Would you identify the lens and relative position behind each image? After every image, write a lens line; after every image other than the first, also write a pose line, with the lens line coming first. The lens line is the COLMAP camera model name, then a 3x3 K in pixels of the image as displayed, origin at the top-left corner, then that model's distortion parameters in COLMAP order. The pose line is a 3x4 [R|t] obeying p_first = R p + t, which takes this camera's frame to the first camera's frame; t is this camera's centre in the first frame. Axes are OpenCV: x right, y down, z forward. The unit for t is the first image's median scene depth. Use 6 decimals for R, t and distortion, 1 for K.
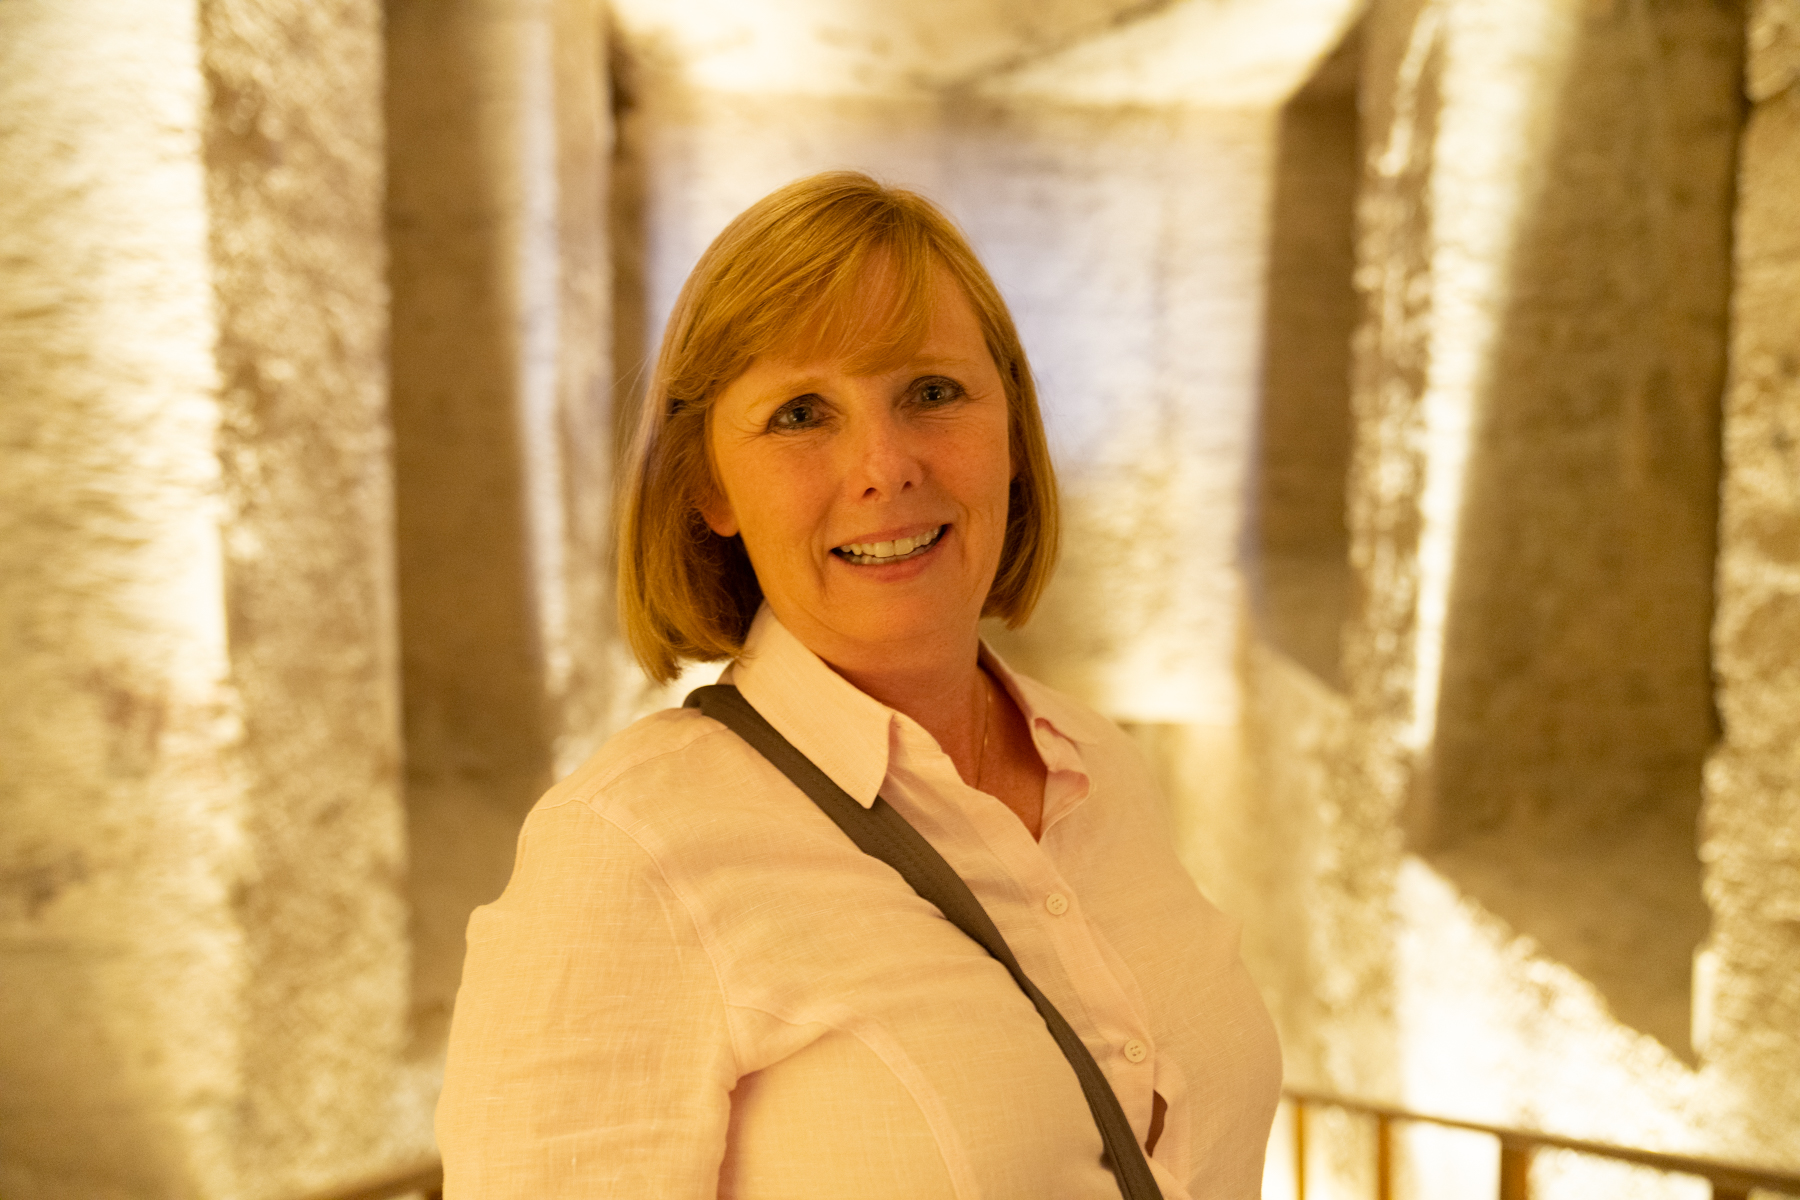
lens RADIAL K [[1711.9, 0, 900.3], [0, 1711.9, 603.0], [0, 0, 1]] dist [0.053715, 0.000000]
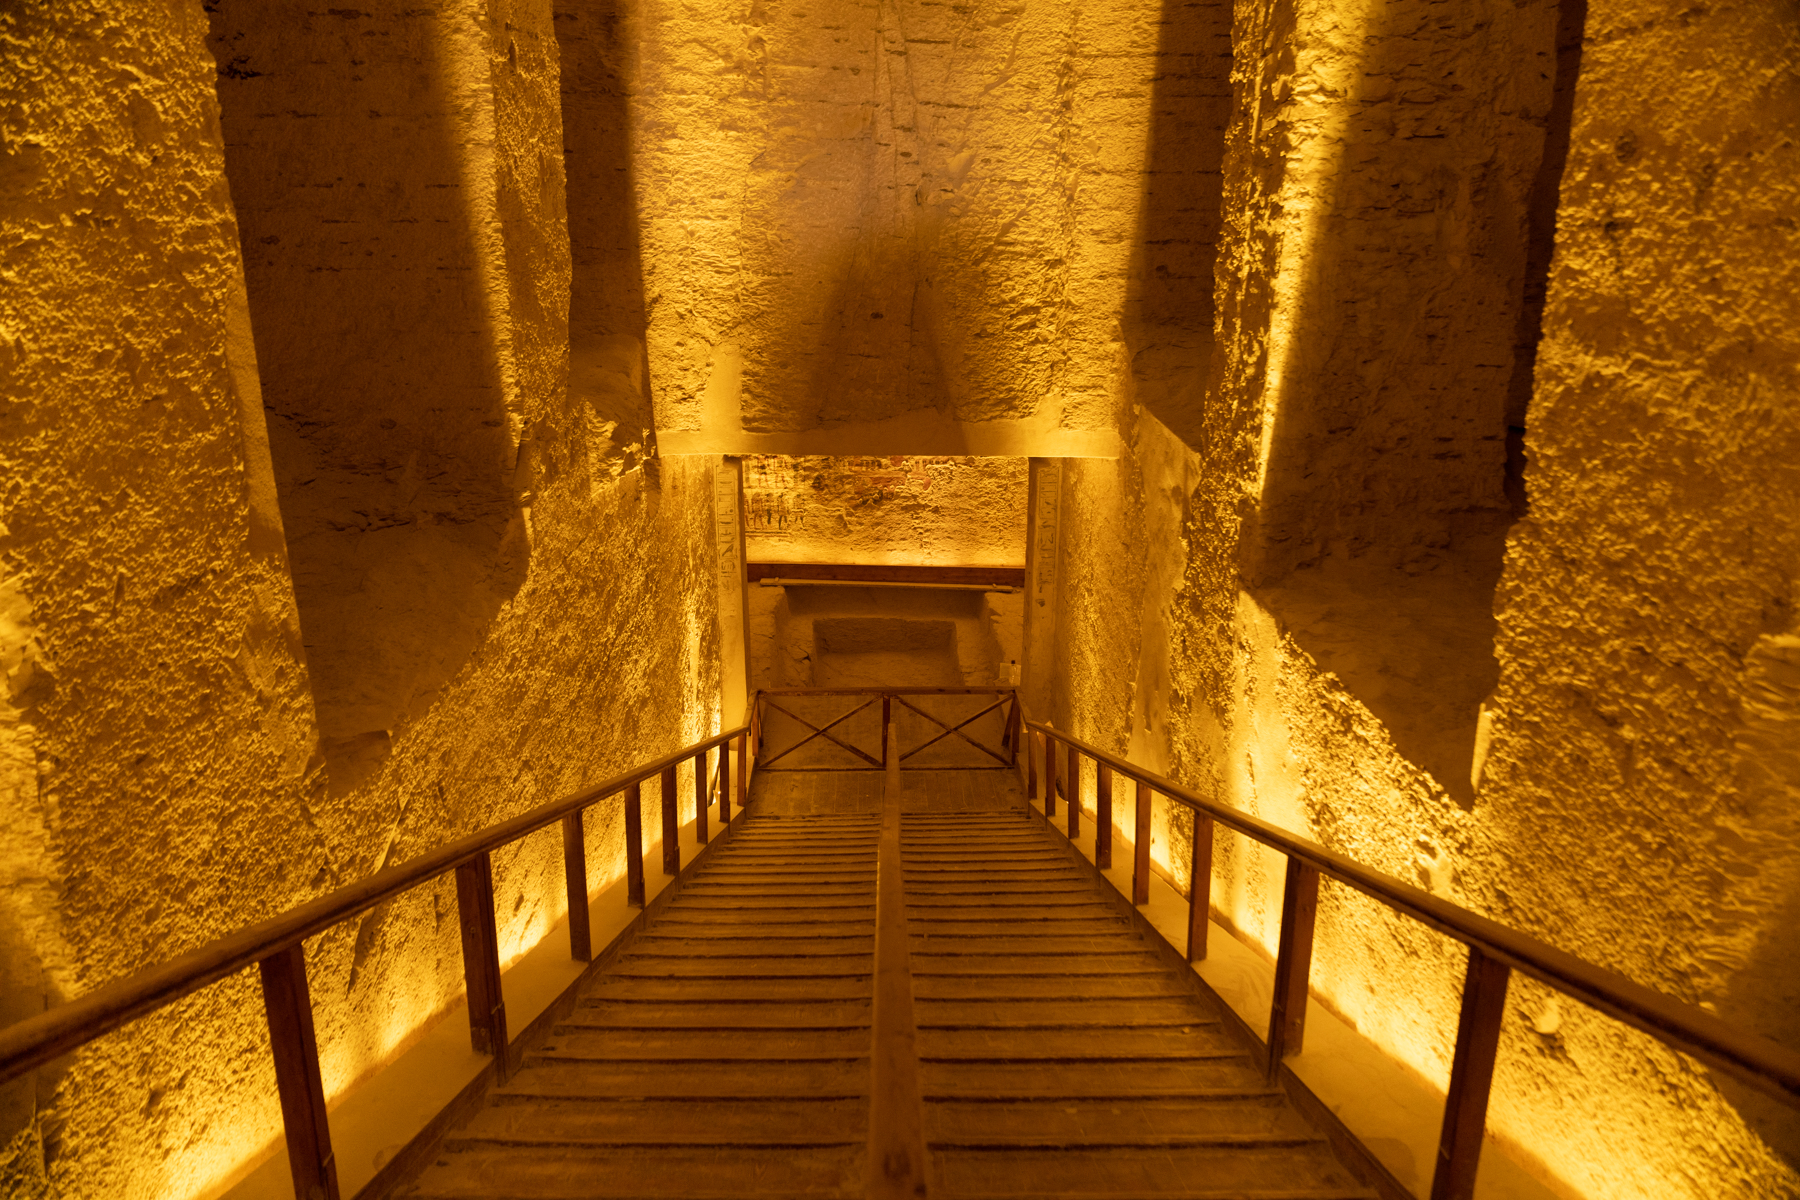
lens RADIAL K [[1250.0, 0, 901.0], [0, 1250.0, 594.5], [0, 0, 1]] dist [-0.006131, 0.004905]
pose [[0.999991, 0.004251, -0.000568, 0.060755], [-0.004067, 0.981913, 0.189287, -0.011618], [0.001362, -0.189283, 0.981922, 0.155249]]
